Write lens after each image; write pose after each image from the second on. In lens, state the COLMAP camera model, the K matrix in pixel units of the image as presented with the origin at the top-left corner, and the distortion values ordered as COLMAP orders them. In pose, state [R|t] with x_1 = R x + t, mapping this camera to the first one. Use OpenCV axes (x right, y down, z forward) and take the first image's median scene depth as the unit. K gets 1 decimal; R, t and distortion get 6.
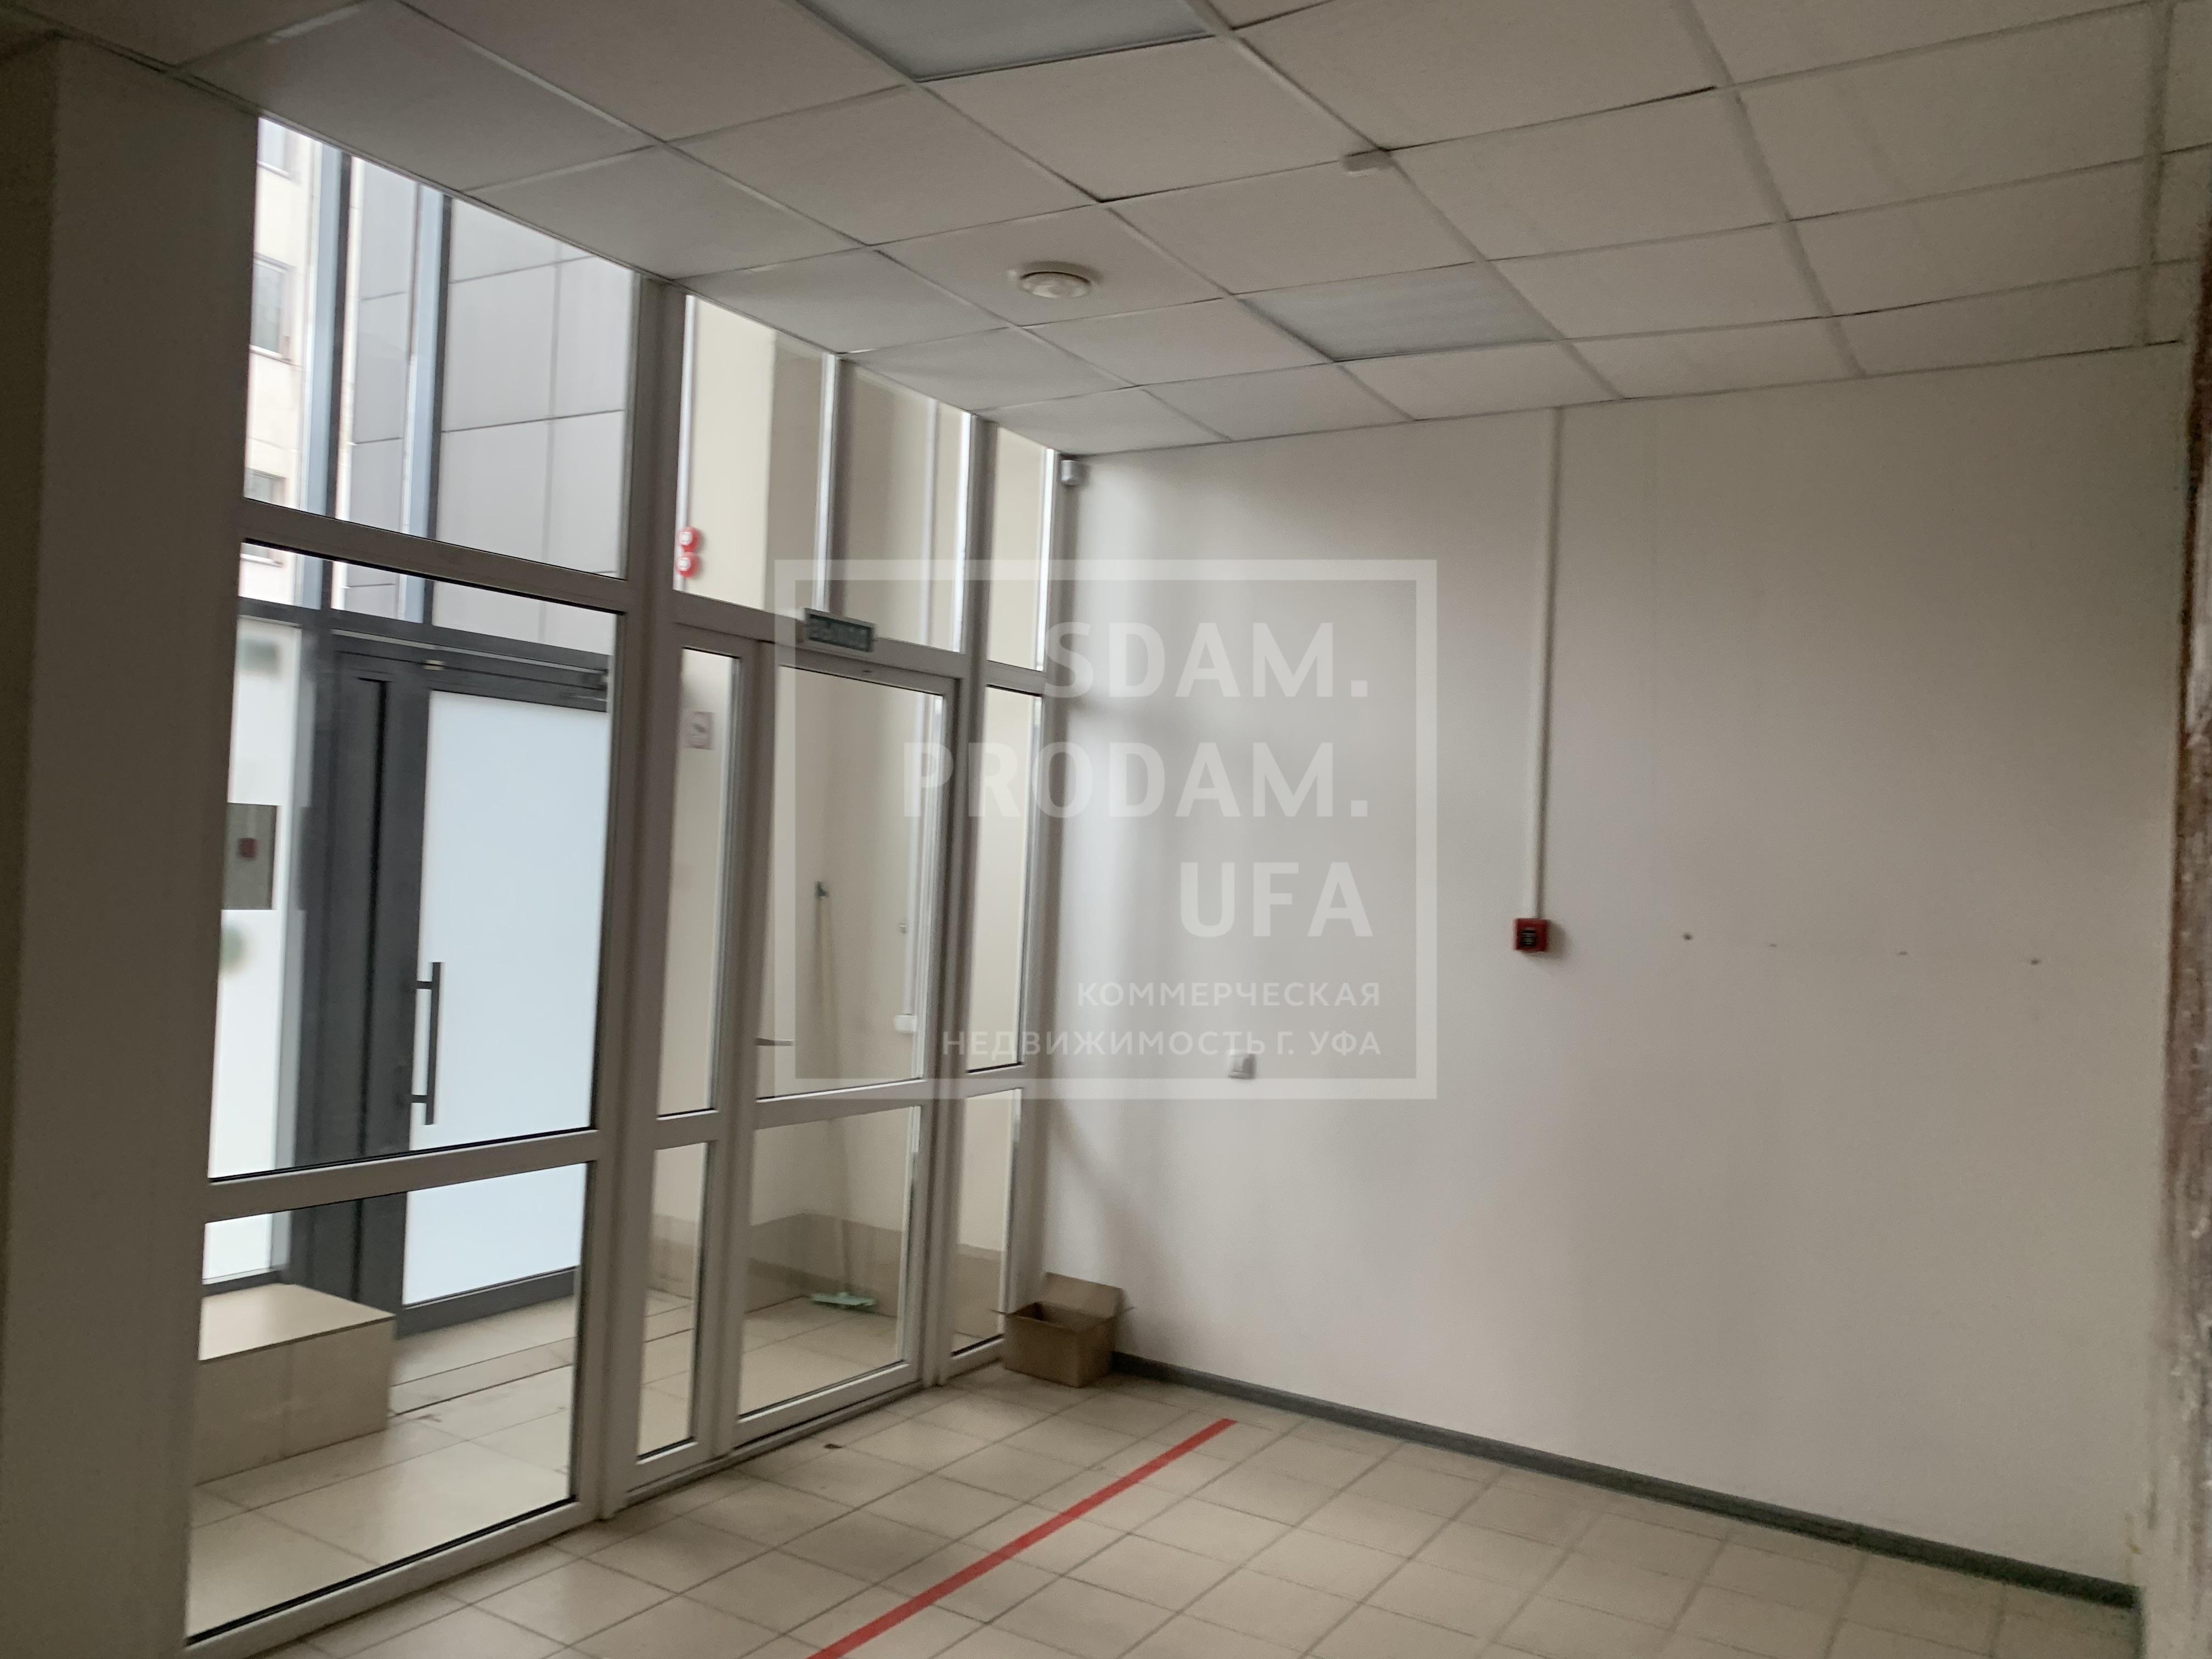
lens RADIAL K [[1682.7, 0, 1106.0], [0, 1682.7, 829.5], [0, 0, 1]] dist [0.053169, -0.009805]
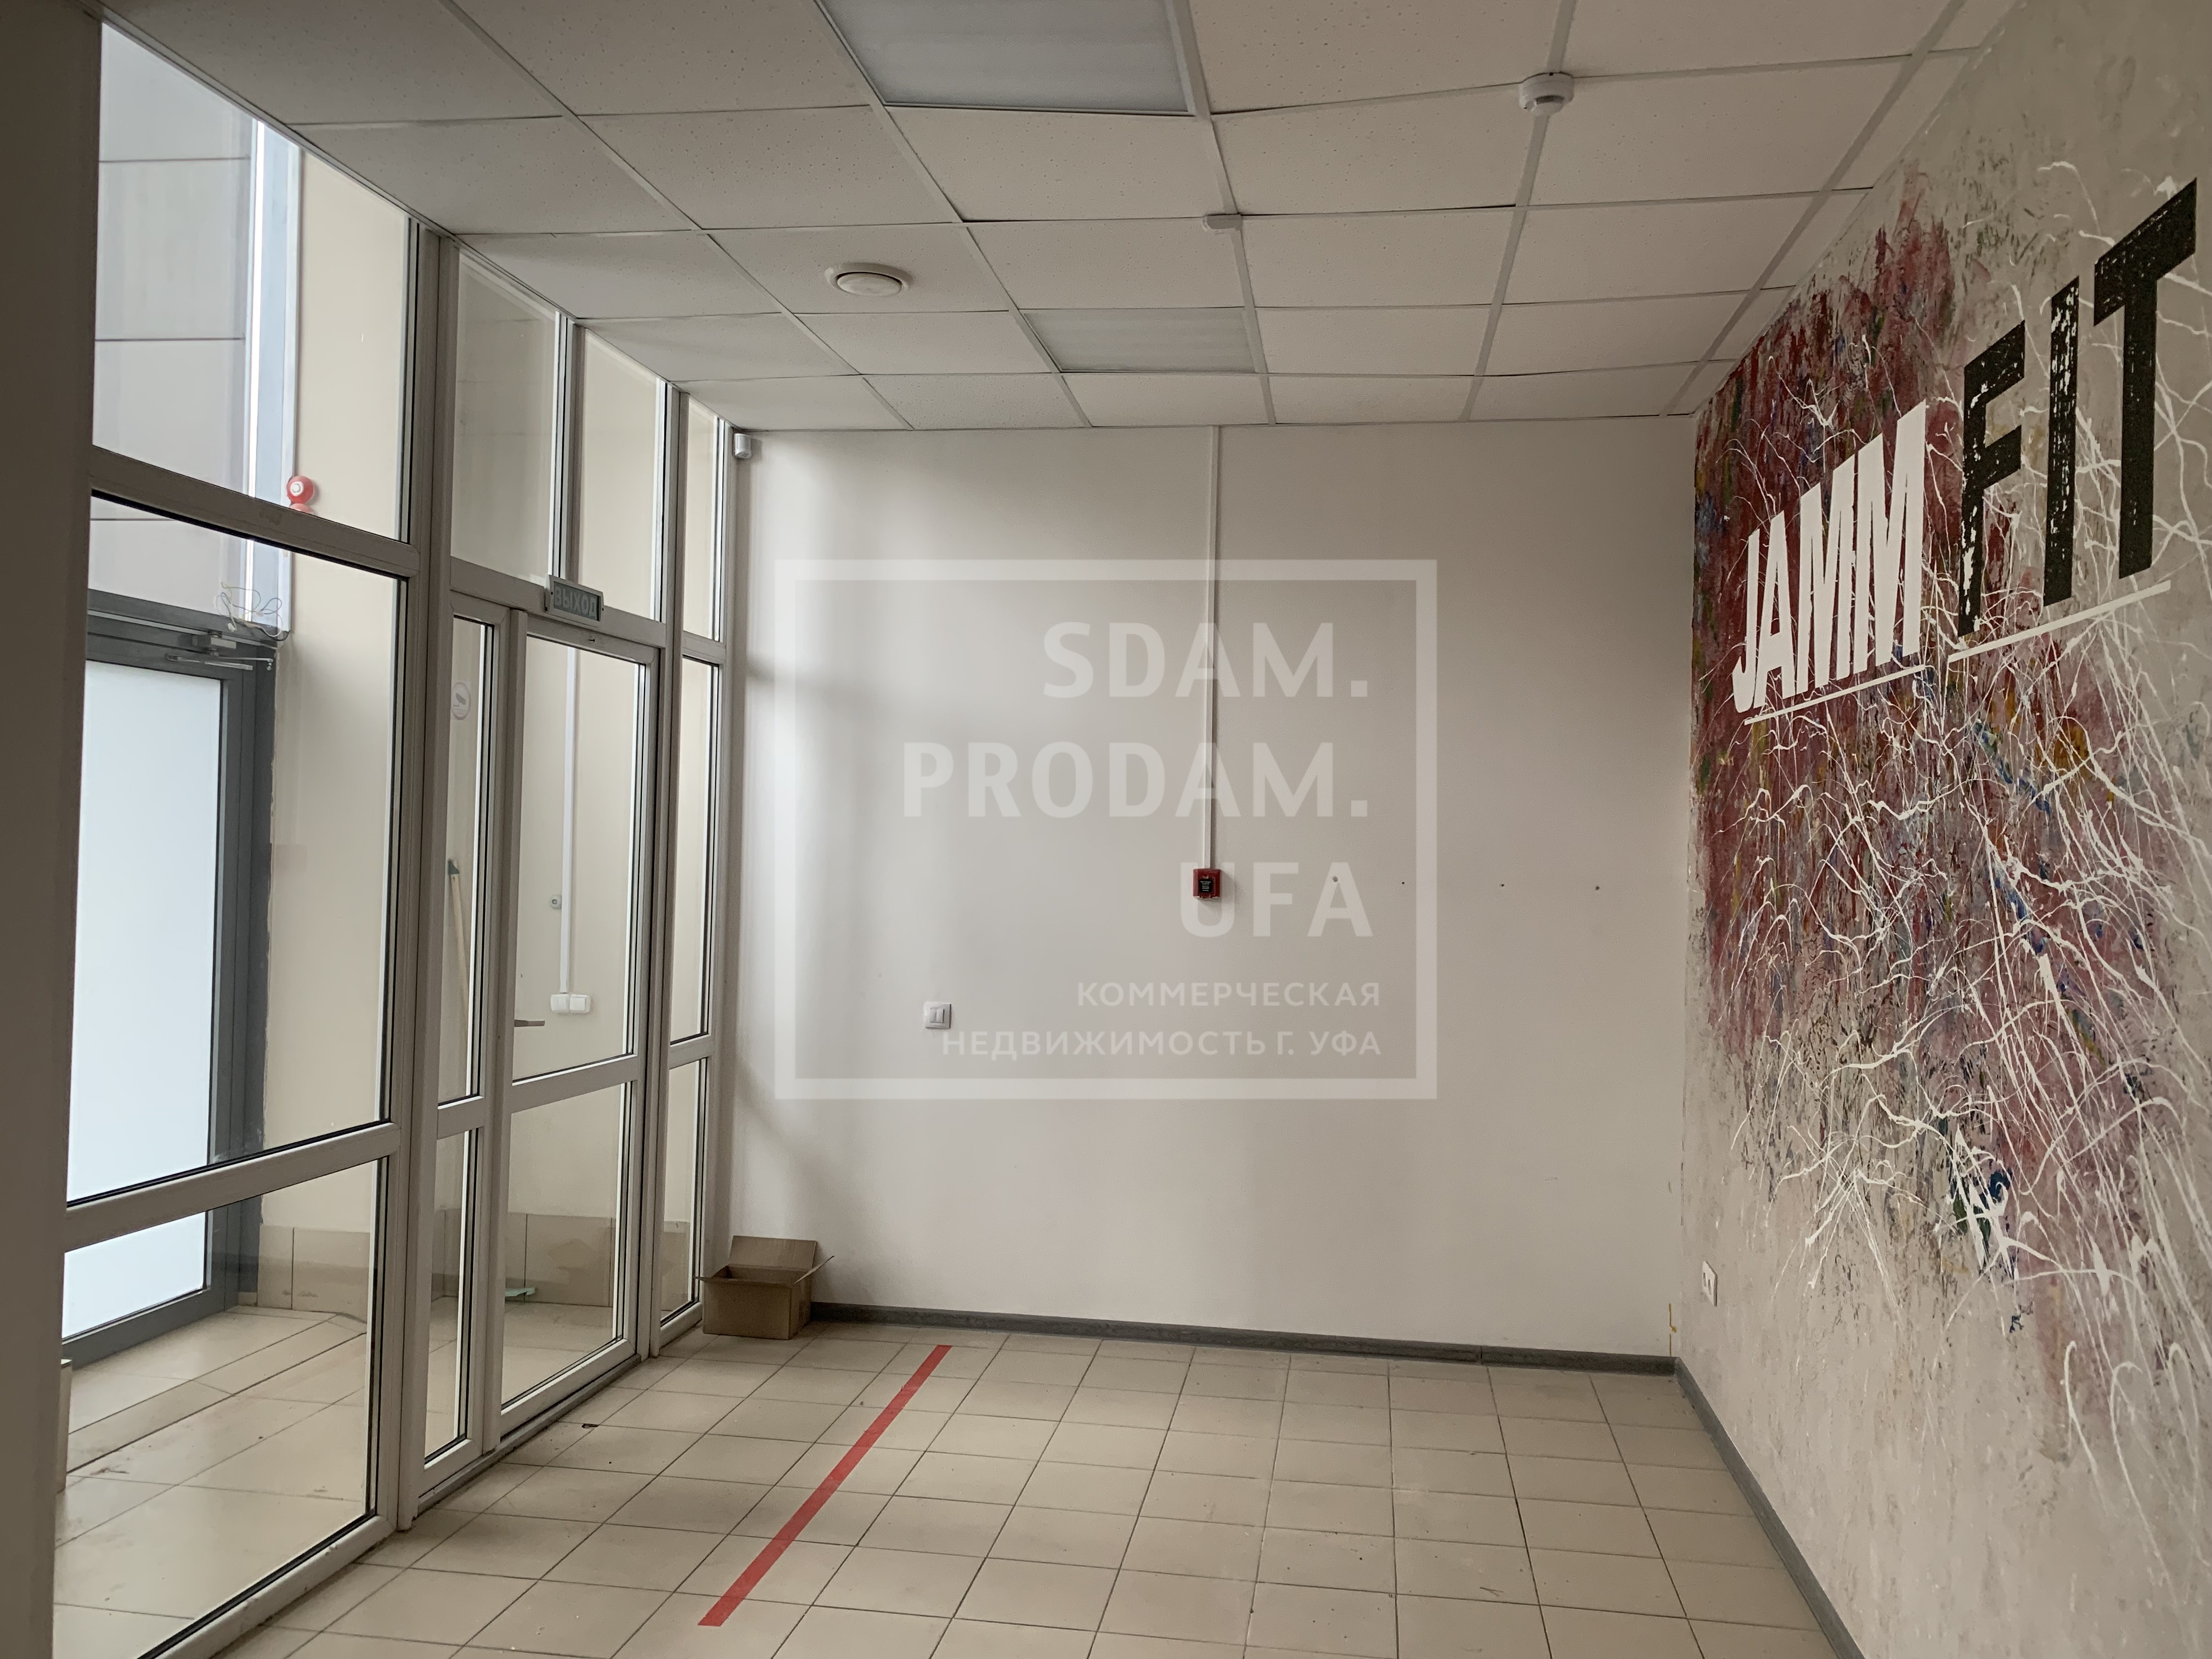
lens RADIAL K [[1683.9, 0, 1108.8], [0, 1683.9, 799.8], [0, 0, 1]] dist [0.049043, -0.000651]
pose [[0.920580, -0.014456, 0.390285, -0.255516], [0.012245, 0.999892, 0.008152, -0.004879], [-0.390361, -0.002726, 0.920658, -0.028352]]
